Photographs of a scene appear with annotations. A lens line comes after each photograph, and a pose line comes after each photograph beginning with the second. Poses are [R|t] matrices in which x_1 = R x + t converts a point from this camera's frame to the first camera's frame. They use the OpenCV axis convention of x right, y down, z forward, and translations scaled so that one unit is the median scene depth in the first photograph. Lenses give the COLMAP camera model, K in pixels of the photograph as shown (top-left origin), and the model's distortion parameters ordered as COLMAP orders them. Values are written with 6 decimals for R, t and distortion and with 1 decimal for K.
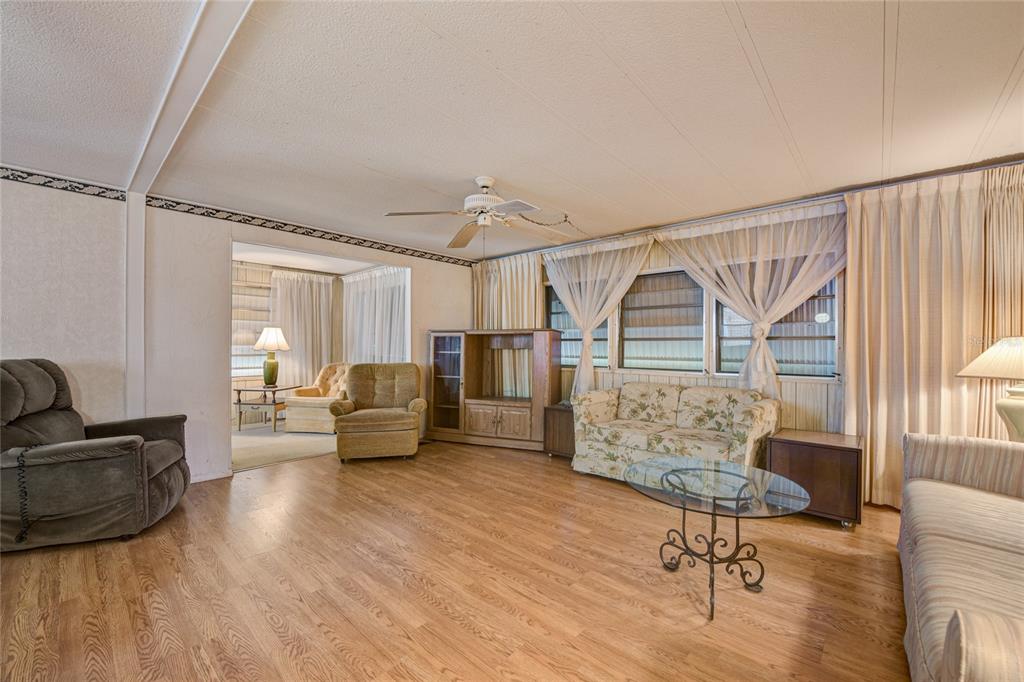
lens RADIAL K [[410.6, 0, 513.5], [0, 410.6, 345.7], [0, 0, 1]] dist [-0.016419, -0.001636]
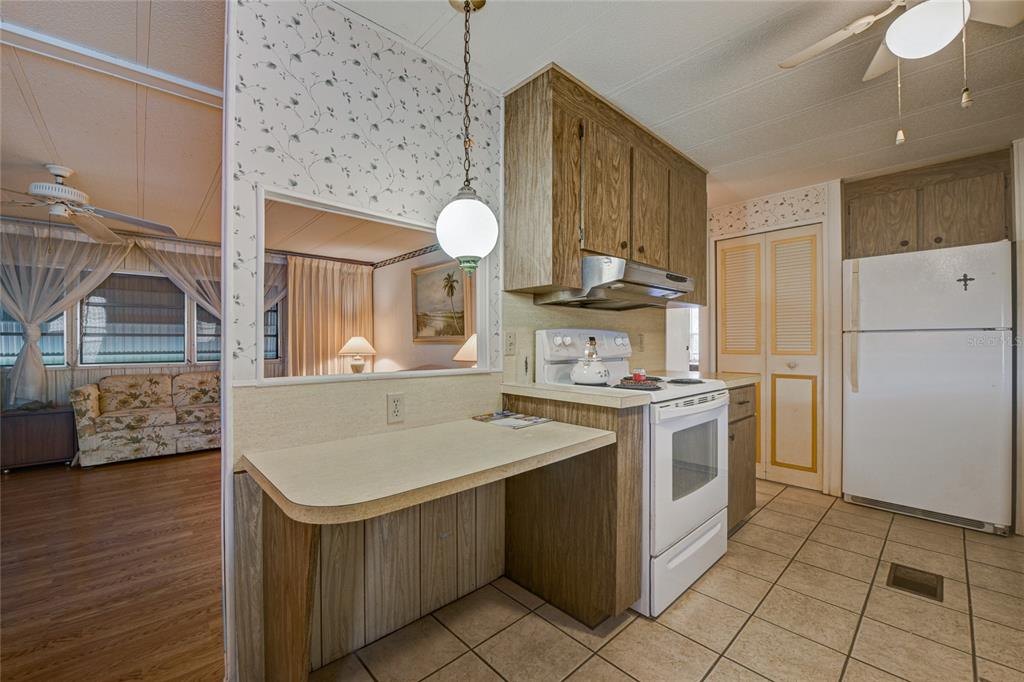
lens RADIAL K [[410.6, 0, 511.4], [0, 410.6, 342.5], [0, 0, 1]] dist [-0.016419, -0.001636]
pose [[0.094449, -0.002580, 0.995526, -0.728703], [0.005001, 0.999985, 0.002117, 0.008010], [-0.995517, 0.004779, 0.094460, -0.122133]]
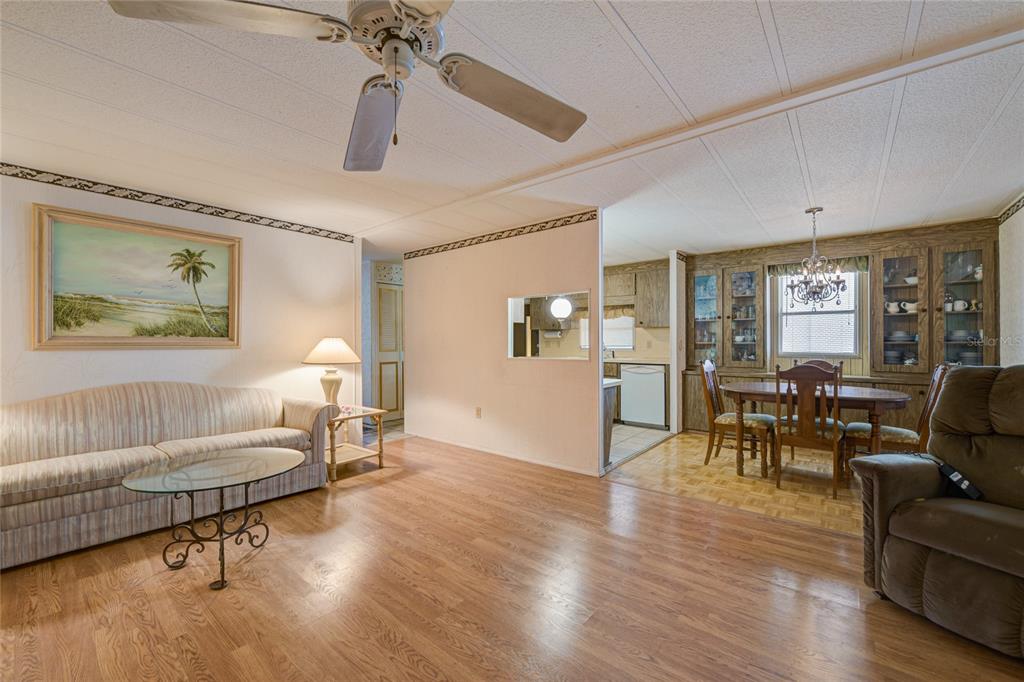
lens RADIAL K [[410.6, 0, 512.3], [0, 410.6, 345.7], [0, 0, 1]] dist [-0.016419, -0.001636]
pose [[-0.998893, -0.001487, -0.047015, -0.136865], [-0.002044, 0.999928, 0.011805, -0.004383], [0.046994, 0.011888, -0.998824, 1.147512]]
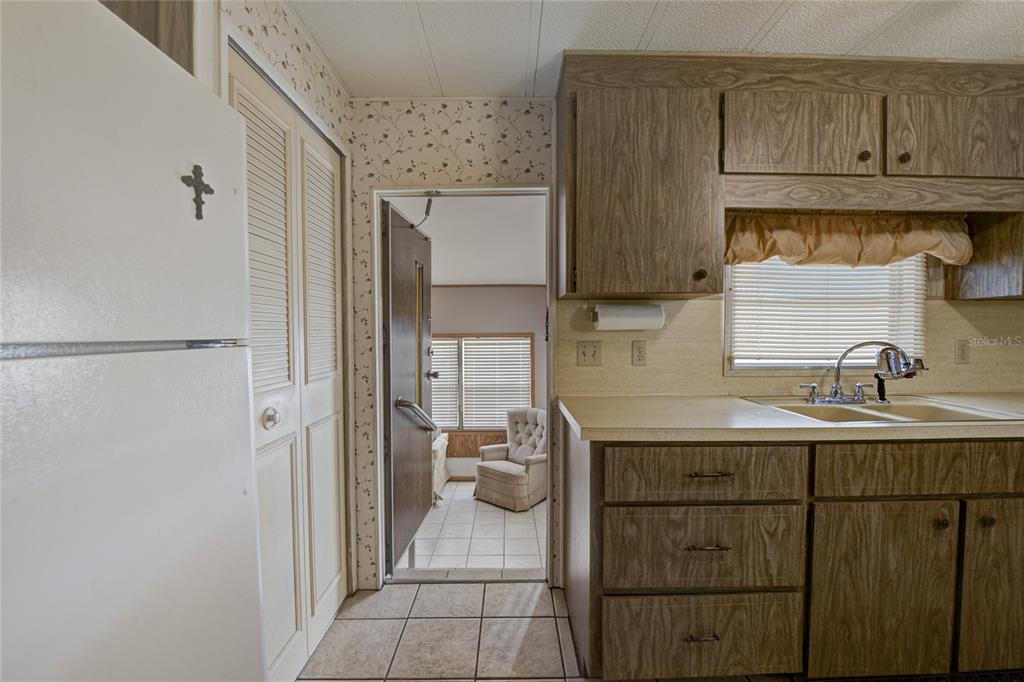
lens RADIAL K [[410.6, 0, 514.6], [0, 410.6, 344.3], [0, 0, 1]] dist [-0.016419, -0.001636]
pose [[-0.740605, 0.016233, -0.671745, 0.030304], [-0.000033, 0.999707, 0.024194, -0.013243], [0.671941, 0.017940, -0.740387, -0.545486]]
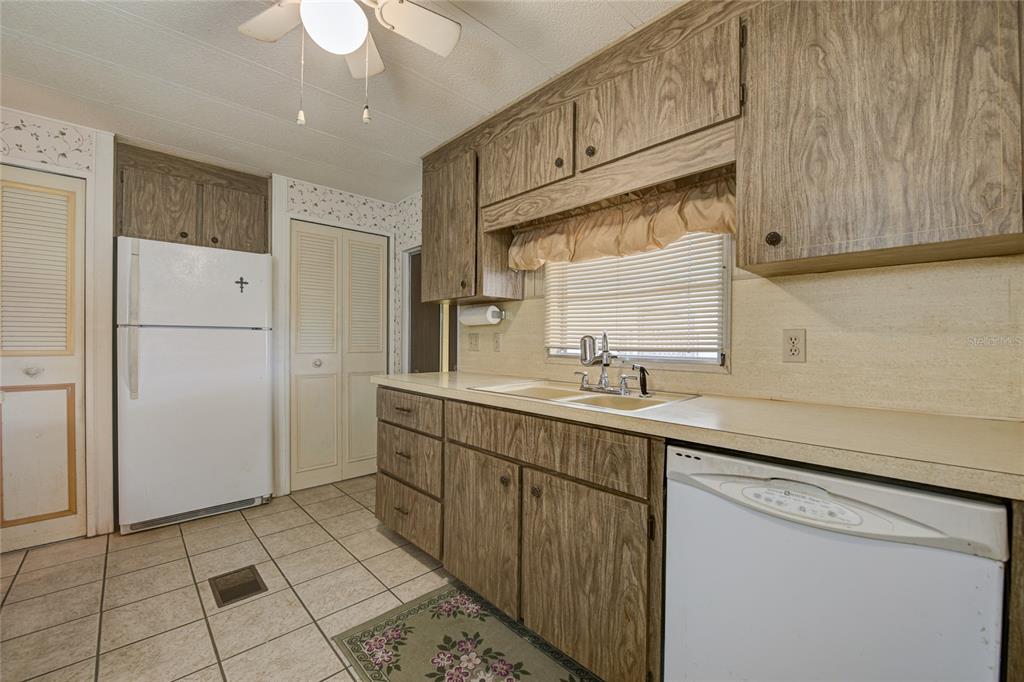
lens RADIAL K [[410.6, 0, 510.8], [0, 410.6, 344.4], [0, 0, 1]] dist [-0.016419, -0.001636]
pose [[-0.996546, -0.012805, 0.082054, -0.541859], [-0.012164, 0.999891, 0.008314, 0.008990], [-0.082152, 0.007287, -0.996593, -0.114058]]
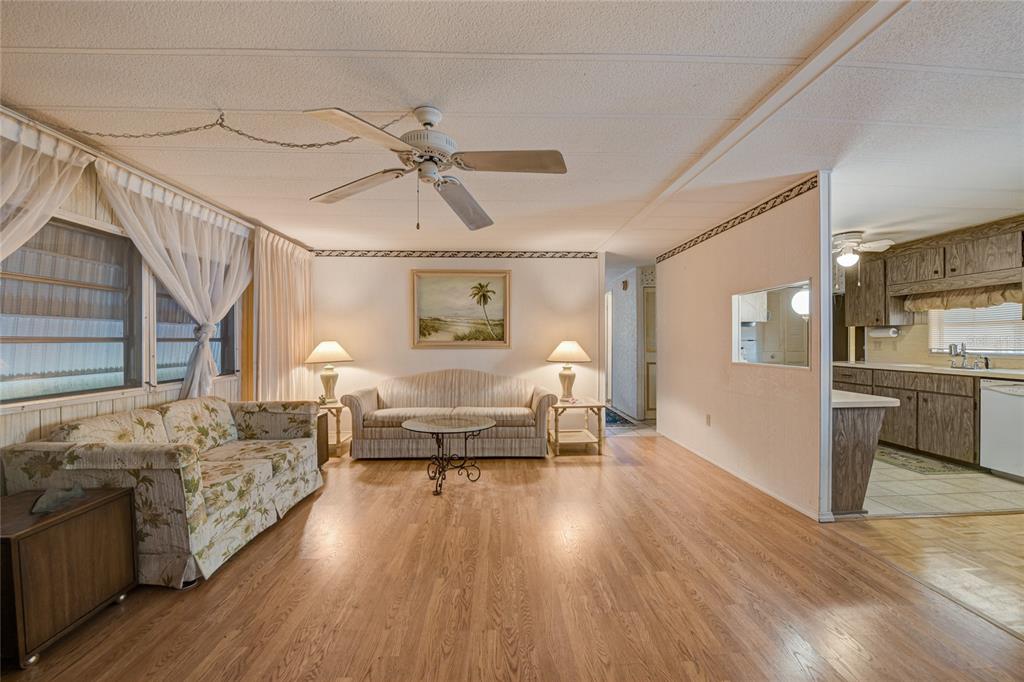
lens RADIAL K [[410.6, 0, 512.3], [0, 410.6, 344.2], [0, 0, 1]] dist [-0.016419, -0.001636]
pose [[-0.698824, -0.005676, 0.715271, -0.532835], [0.004025, 0.999921, 0.011867, -0.016521], [-0.715283, 0.011172, -0.698746, 1.103761]]
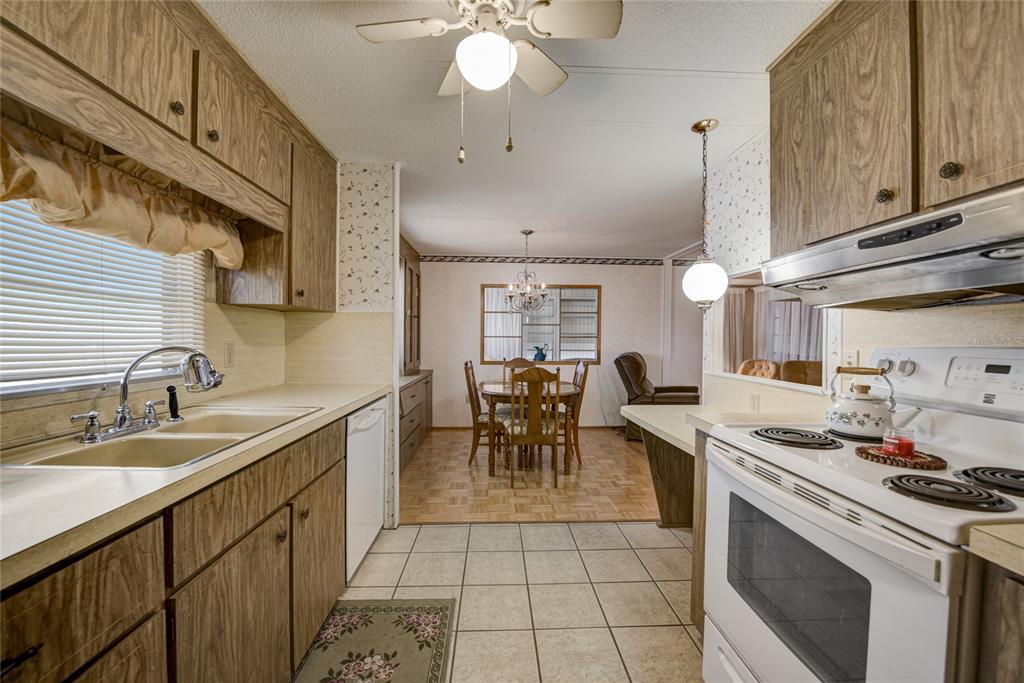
lens RADIAL K [[410.6, 0, 511.0], [0, 410.6, 344.3], [0, 0, 1]] dist [-0.016419, -0.001636]
pose [[0.699911, 0.013035, -0.714111, -0.109072], [-0.008517, 0.999915, 0.009904, -0.013936], [0.714179, -0.000849, 0.699963, -0.656581]]
